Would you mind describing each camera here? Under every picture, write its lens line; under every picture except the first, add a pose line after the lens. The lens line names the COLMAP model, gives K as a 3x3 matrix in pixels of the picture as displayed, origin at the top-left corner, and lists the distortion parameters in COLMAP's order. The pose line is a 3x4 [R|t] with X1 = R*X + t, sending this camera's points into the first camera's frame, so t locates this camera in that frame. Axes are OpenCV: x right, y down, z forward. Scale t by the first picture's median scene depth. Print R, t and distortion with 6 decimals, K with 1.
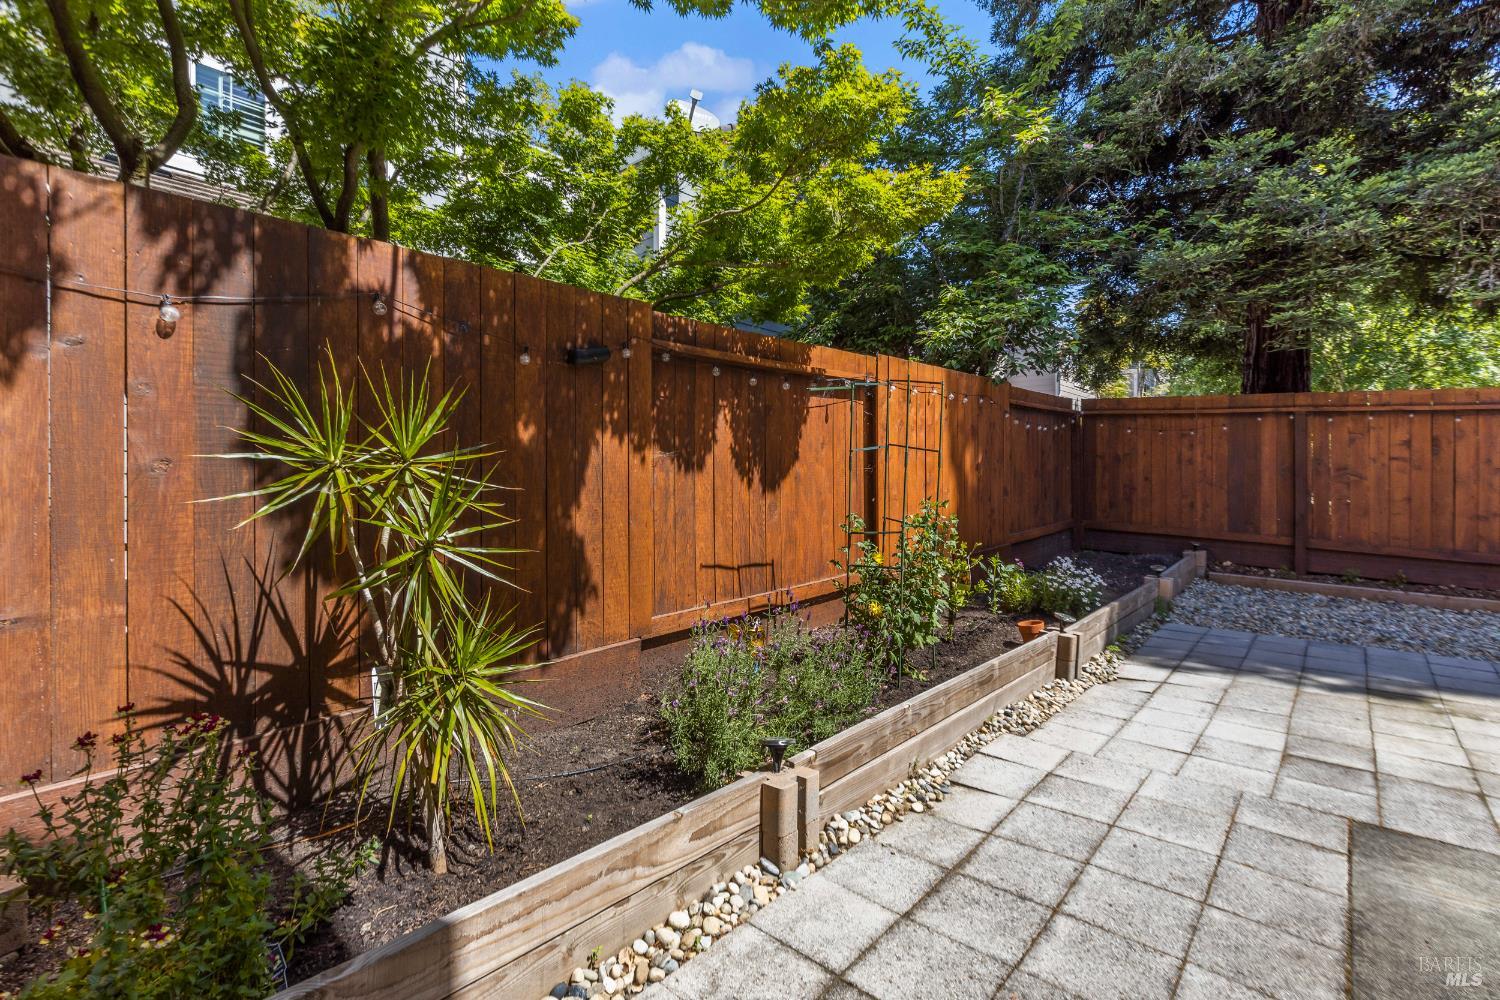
lens RADIAL K [[683.7, 0, 754.1], [0, 683.7, 474.4], [0, 0, 1]] dist [0.000366, 0.000163]
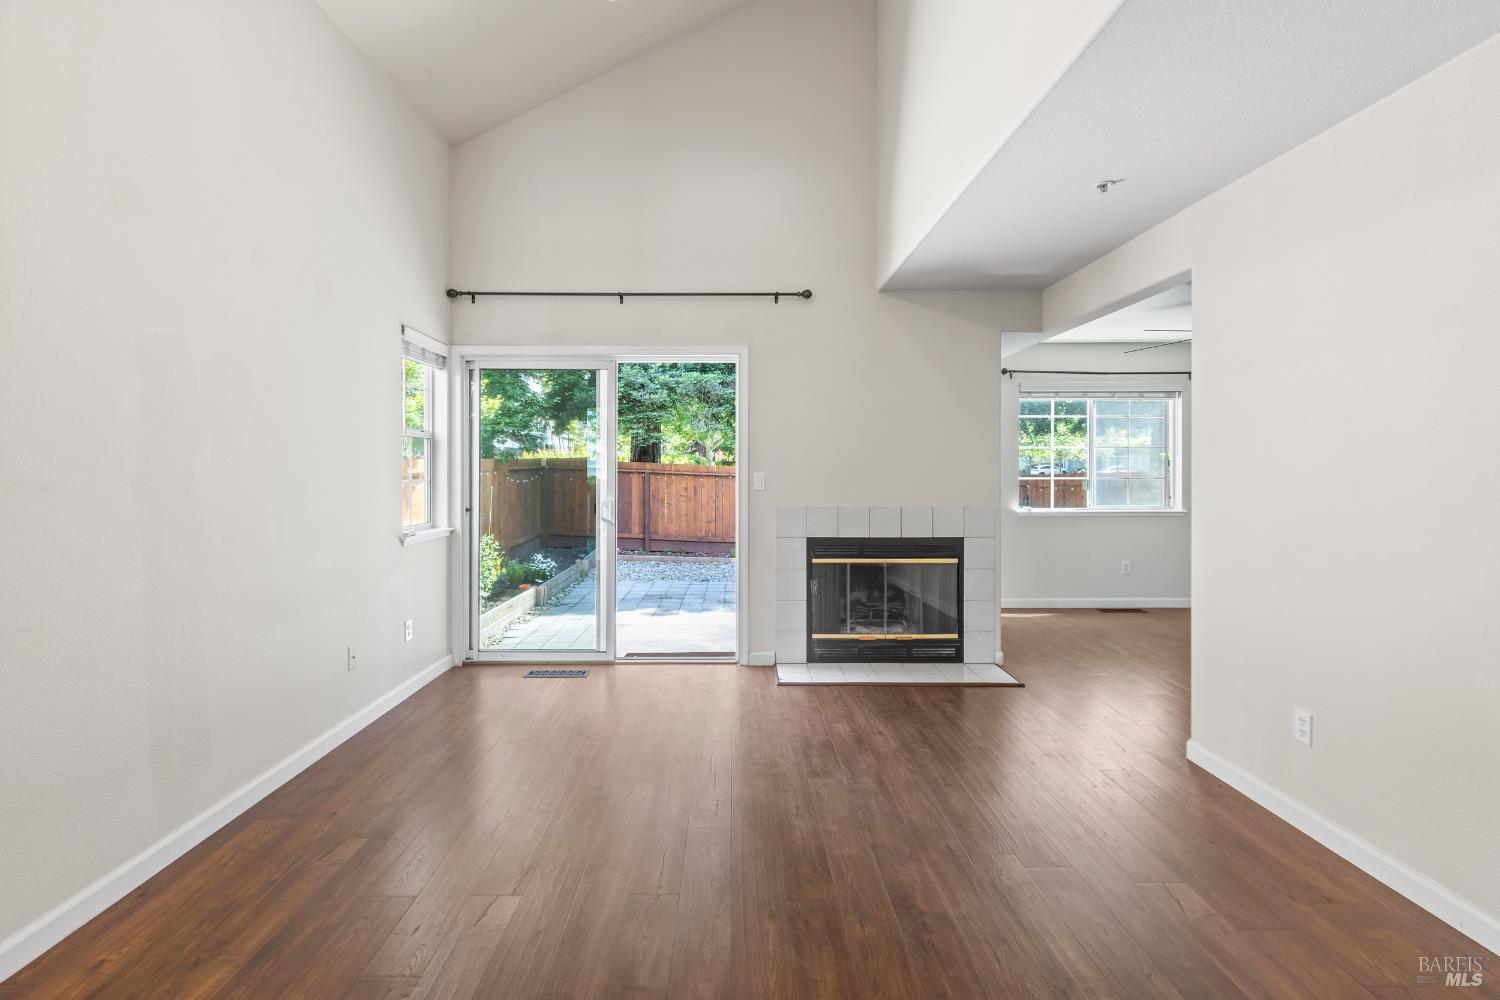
lens RADIAL K [[677.8, 0, 732.8], [0, 677.8, 478.3], [0, 0, 1]] dist [-0.001904, 0.000011]
pose [[0.757408, -0.007310, 0.652901, -0.358215], [0.000804, 0.999947, 0.010262, -0.105062], [-0.652941, -0.007248, 0.757374, -0.765743]]
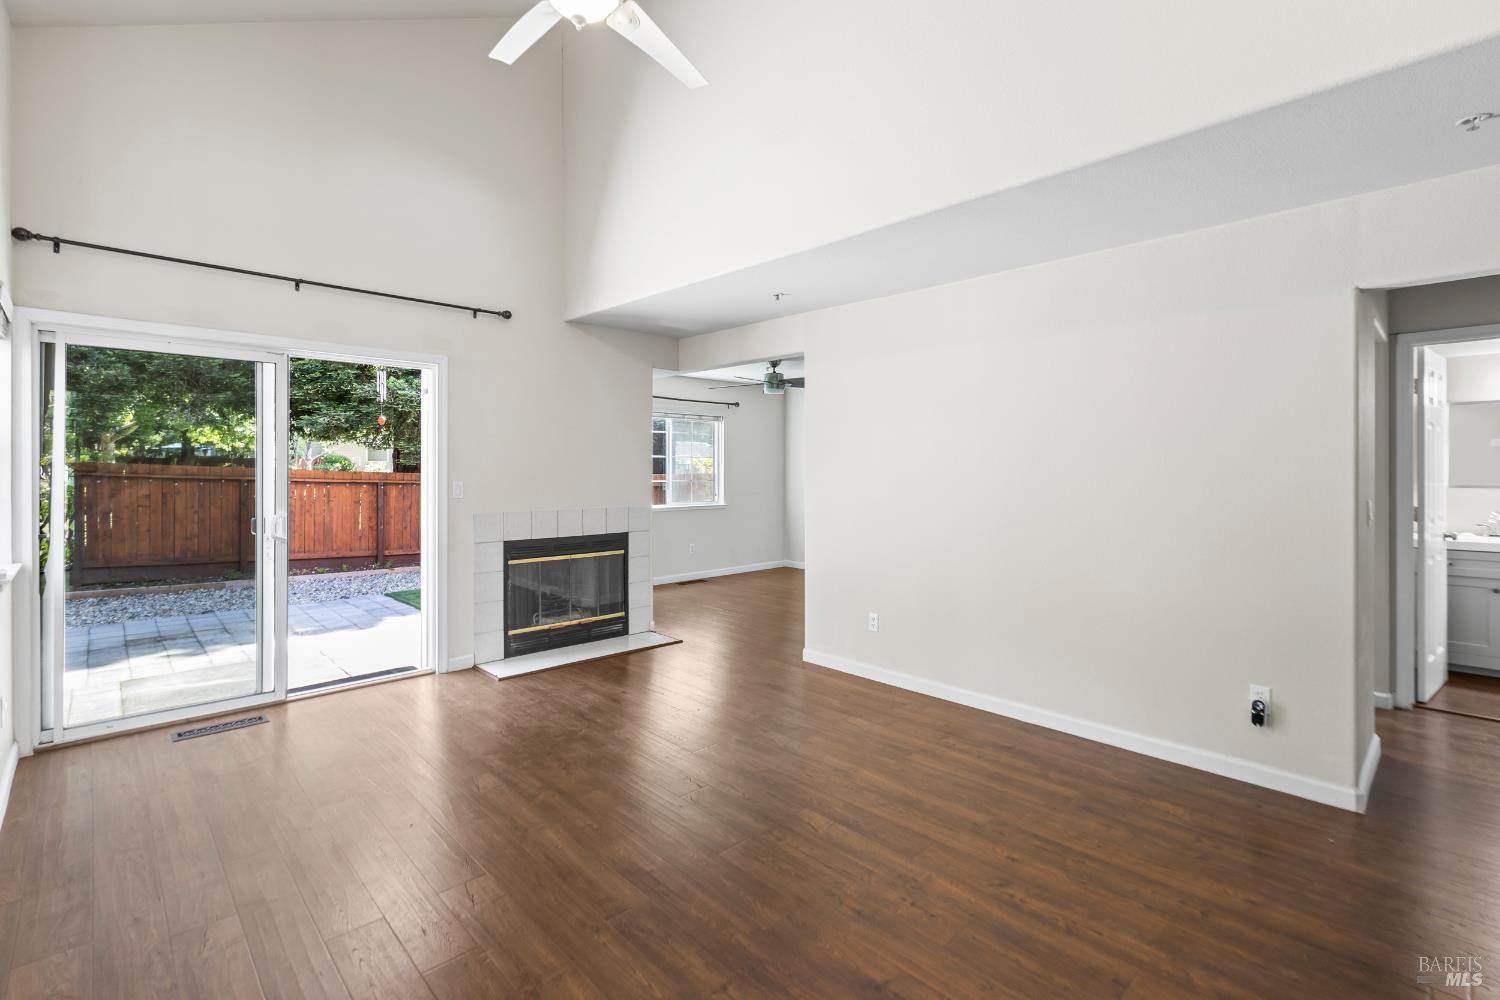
lens RADIAL K [[683.7, 0, 754.1], [0, 683.7, 474.4], [0, 0, 1]] dist [0.000366, 0.000163]
pose [[0.093335, -0.006877, 0.995611, -0.569918], [-0.000849, 0.999975, 0.006987, -0.116098], [-0.995634, -0.001498, 0.093327, -0.630646]]
